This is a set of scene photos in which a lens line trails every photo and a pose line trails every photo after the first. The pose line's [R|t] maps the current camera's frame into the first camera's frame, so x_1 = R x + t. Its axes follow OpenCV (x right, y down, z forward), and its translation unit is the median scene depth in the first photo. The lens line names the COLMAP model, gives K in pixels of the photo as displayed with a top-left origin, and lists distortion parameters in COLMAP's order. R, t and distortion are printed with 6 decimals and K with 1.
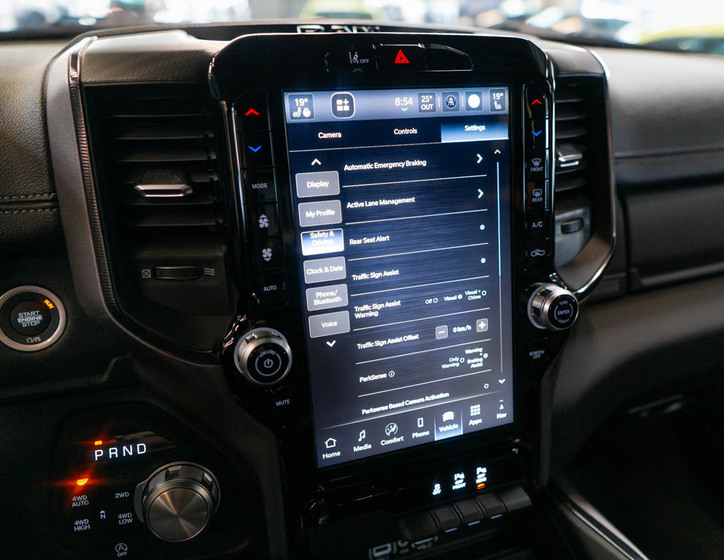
lens RADIAL K [[601.8, 0, 384.6], [0, 601.8, 282.6], [0, 0, 1]] dist [0.001856, -0.003422]
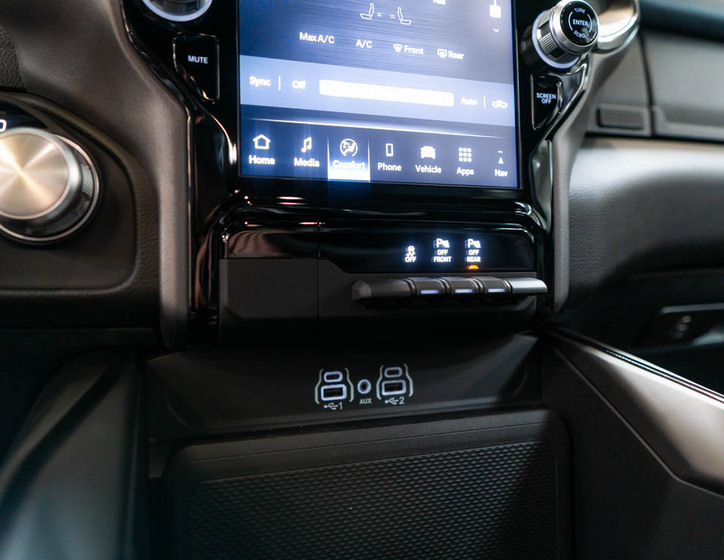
lens RADIAL K [[601.8, 0, 366.5], [0, 601.8, 279.3], [0, 0, 1]] dist [0.001856, -0.003422]
pose [[0.998898, 0.035178, -0.031058, 0.062029], [-0.041702, 0.968937, -0.243765, 0.583282], [0.021518, 0.244792, 0.969337, 0.339410]]
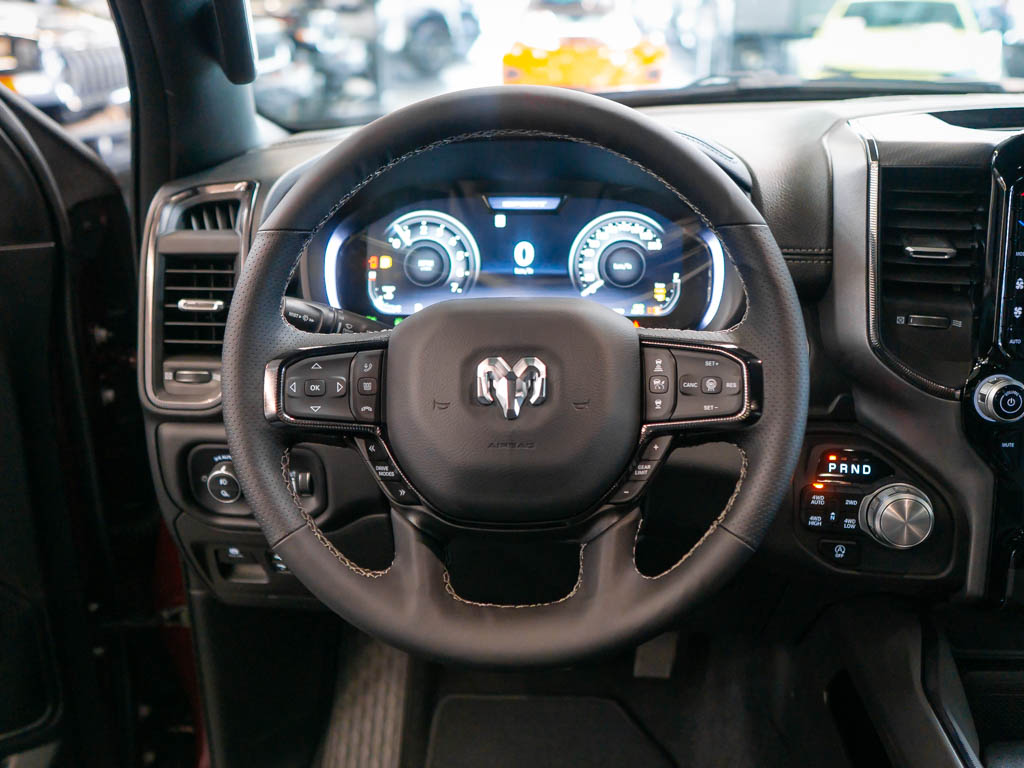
lens RADIAL K [[1017.8, 0, 512.2], [0, 1017.8, 393.1], [0, 0, 1]] dist [-0.002258, 0.000000]
pose [[0.921816, 0.118089, -0.369201, -0.311374], [-0.137432, 0.990158, -0.026434, 0.262464], [0.362446, 0.075107, 0.928974, -1.048396]]
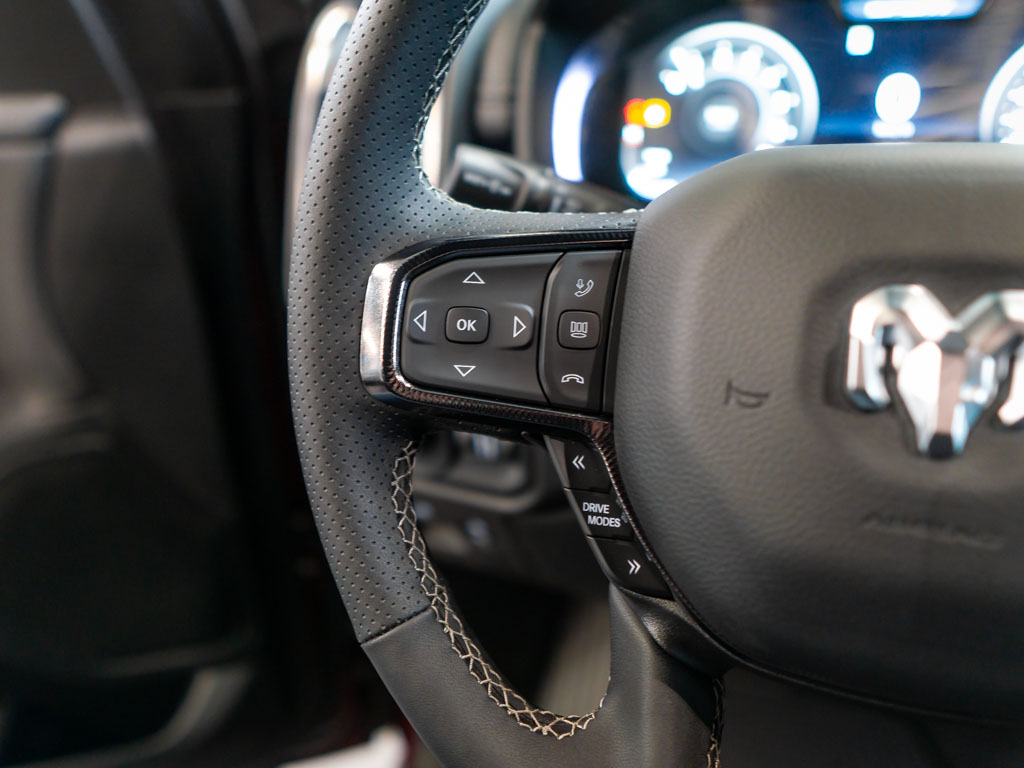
lens RADIAL K [[805.0, 0, 518.3], [0, 805.0, 388.6], [0, 0, 1]] dist [0.005711, 0.013208]
pose [[0.763290, 0.252221, -0.594788, -0.789422], [-0.206401, 0.967598, 0.145439, 0.207075], [0.612198, 0.011753, 0.790617, -0.133259]]
